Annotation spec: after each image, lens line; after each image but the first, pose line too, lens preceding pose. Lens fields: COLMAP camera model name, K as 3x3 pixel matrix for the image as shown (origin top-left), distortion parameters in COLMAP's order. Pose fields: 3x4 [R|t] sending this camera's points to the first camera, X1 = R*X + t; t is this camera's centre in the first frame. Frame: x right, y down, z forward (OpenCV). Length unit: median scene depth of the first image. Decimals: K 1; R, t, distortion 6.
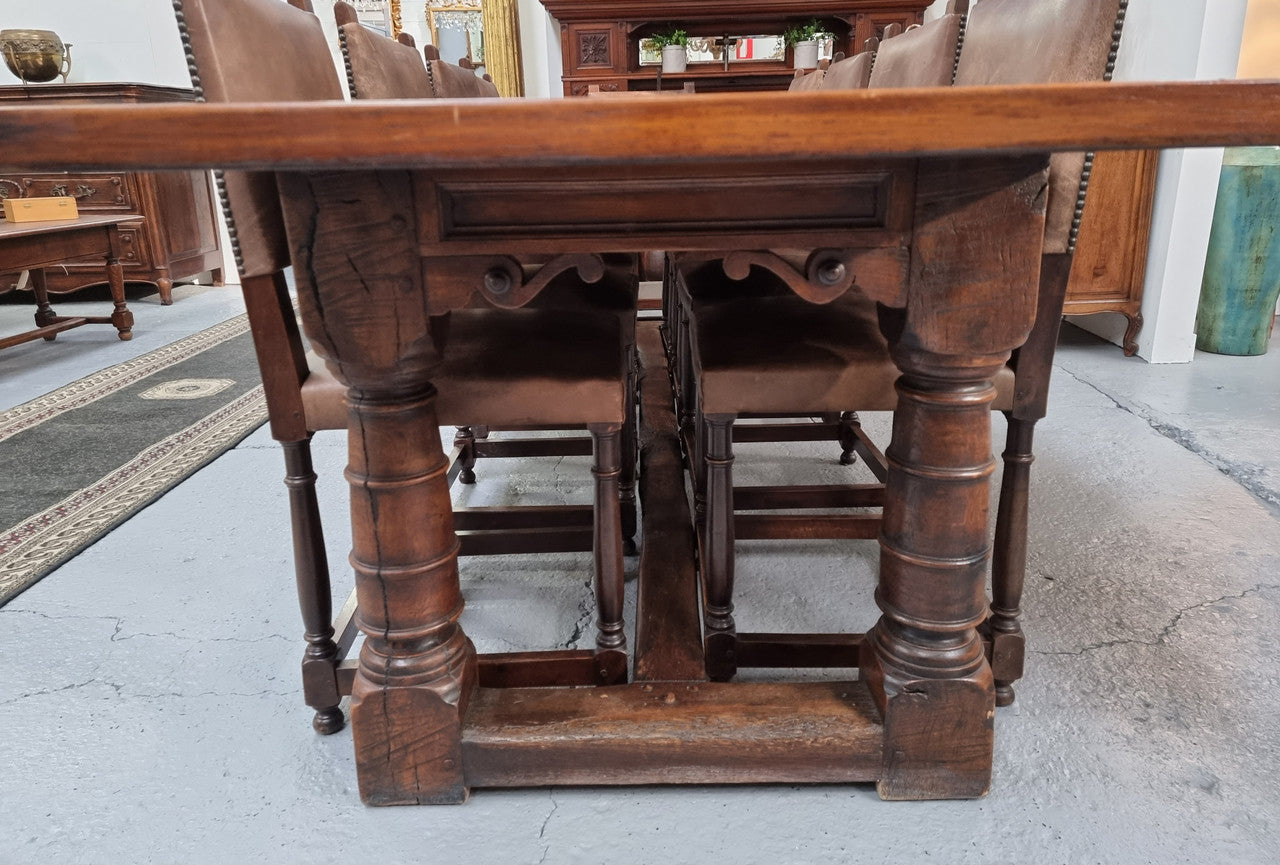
lens RADIAL K [[882.4, 0, 635.0], [0, 882.4, 380.6], [0, 0, 1]] dist [0.102836, -0.092816]
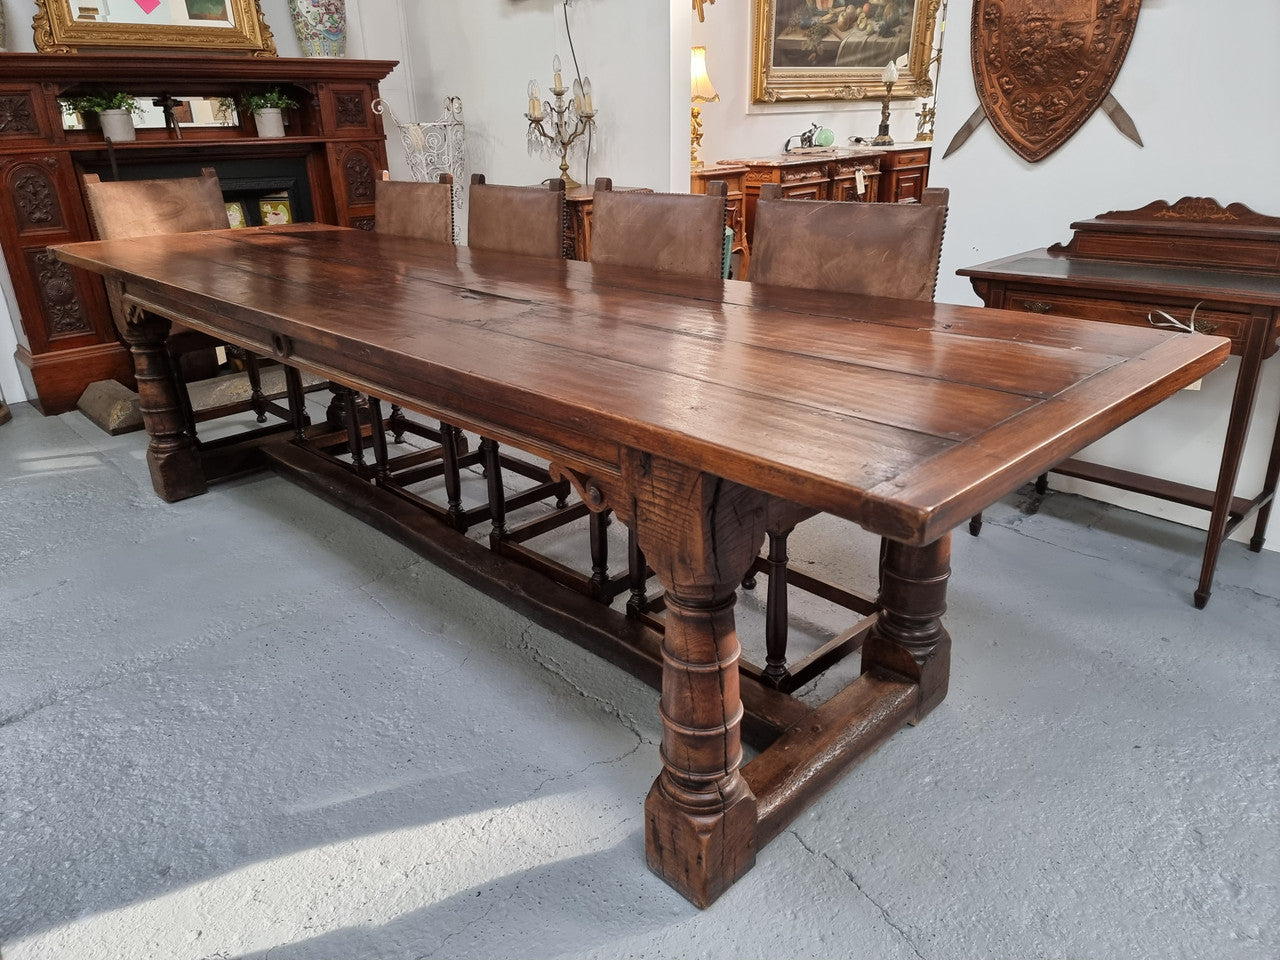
lens RADIAL K [[883.1, 0, 632.6], [0, 883.1, 464.5], [0, 0, 1]] dist [0.090702, -0.077473]
pose [[0.719636, -0.250722, 0.647505, -0.873082], [0.195801, 0.967963, 0.157194, -0.301261], [-0.666173, 0.013660, 0.745672, 0.095797]]
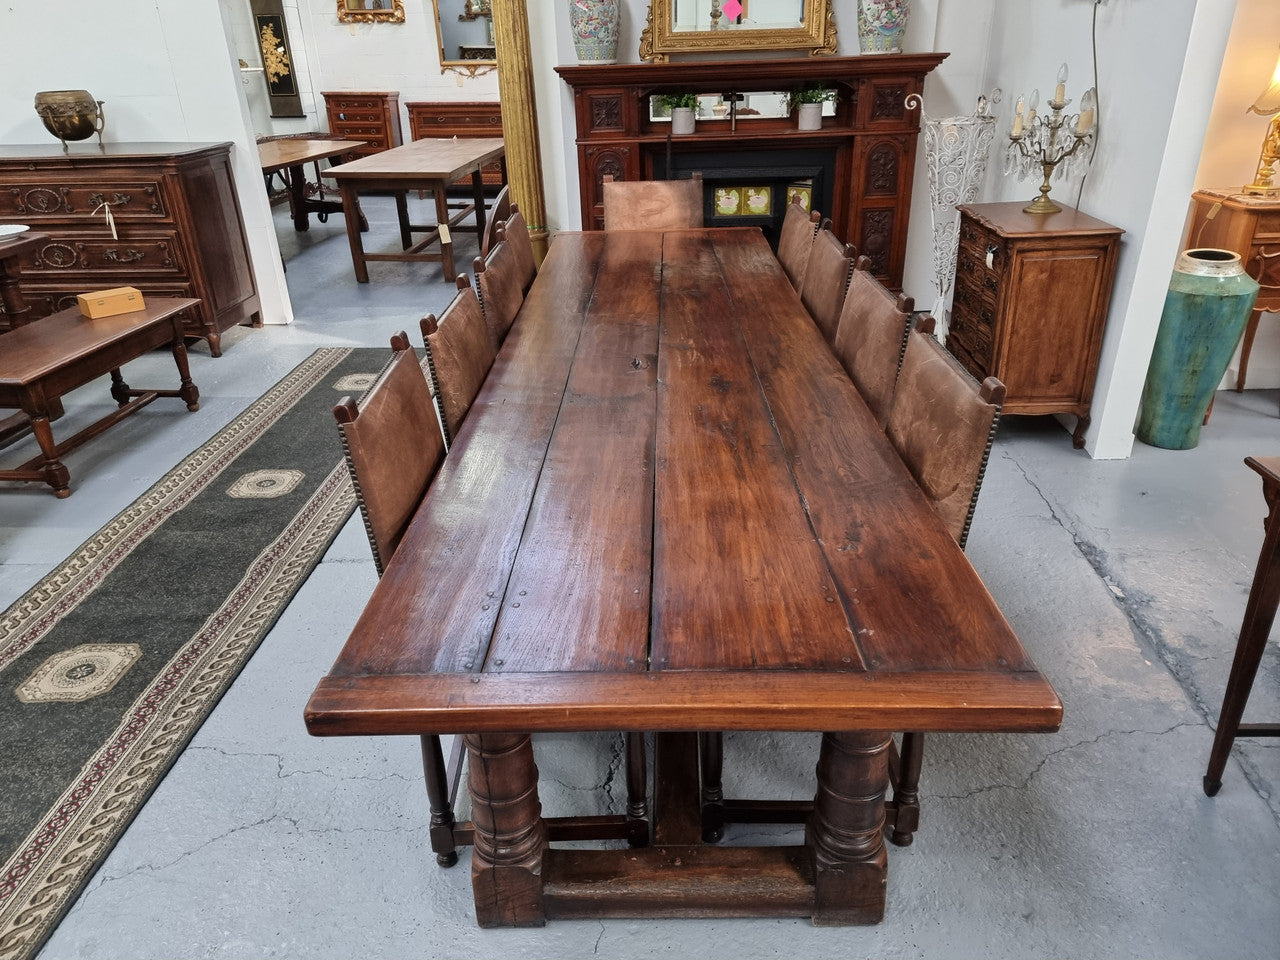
lens RADIAL K [[885.4, 0, 637.9], [0, 885.4, 465.2], [0, 0, 1]] dist [0.086469, -0.075707]
pose [[0.999983, -0.002322, -0.005362, -0.015935], [0.003176, 0.986270, 0.165110, -0.484372], [0.004904, -0.165124, 0.986261, -0.338803]]
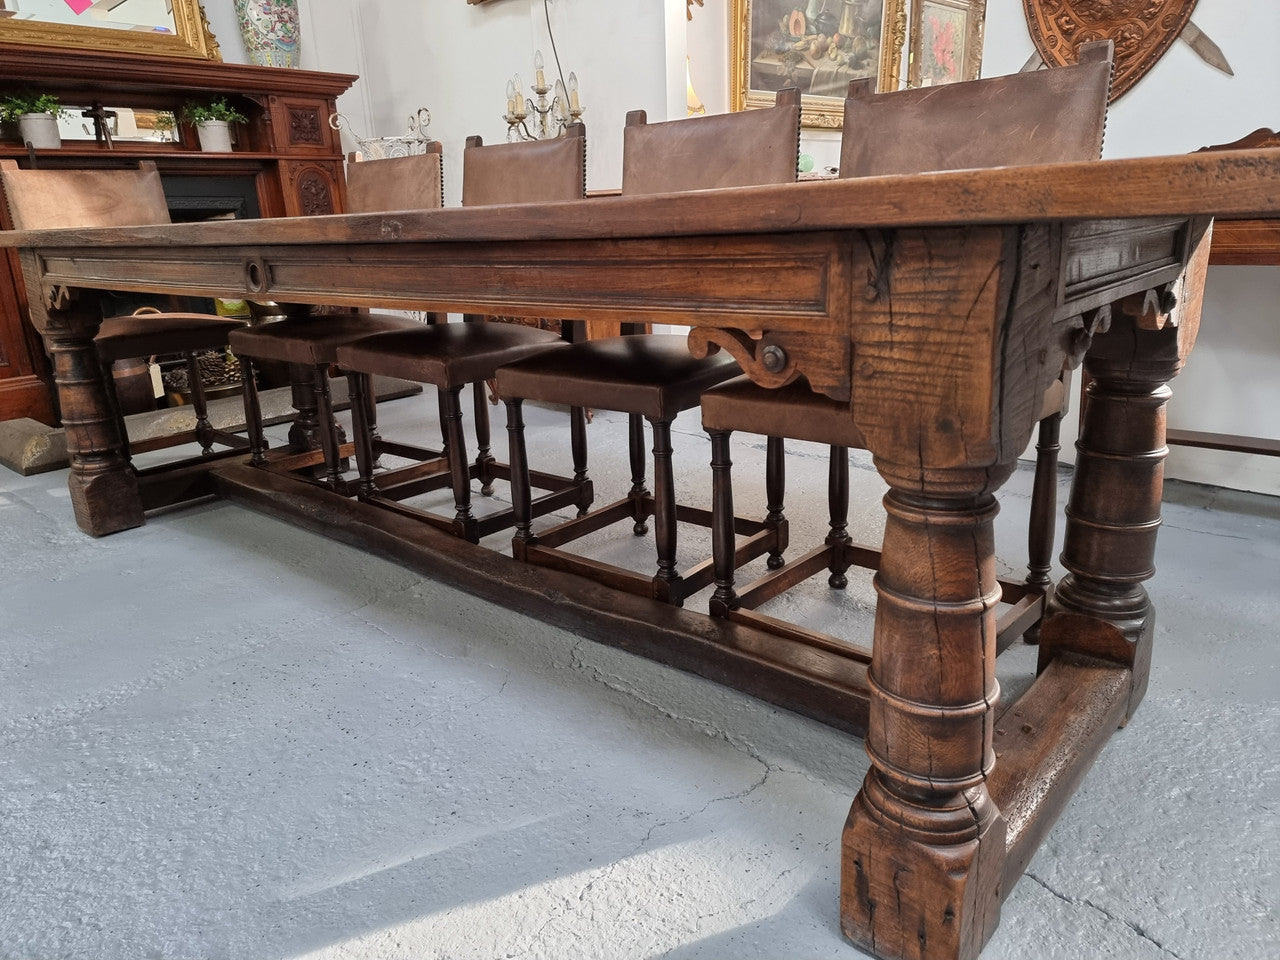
lens RADIAL K [[885.4, 0, 637.9], [0, 885.4, 465.2], [0, 0, 1]] dist [0.086469, -0.075707]
pose [[0.661630, -0.213698, 0.718734, -0.835582], [0.225277, 0.970897, 0.081295, -0.119665], [-0.715190, 0.108127, 0.690516, 0.484245]]
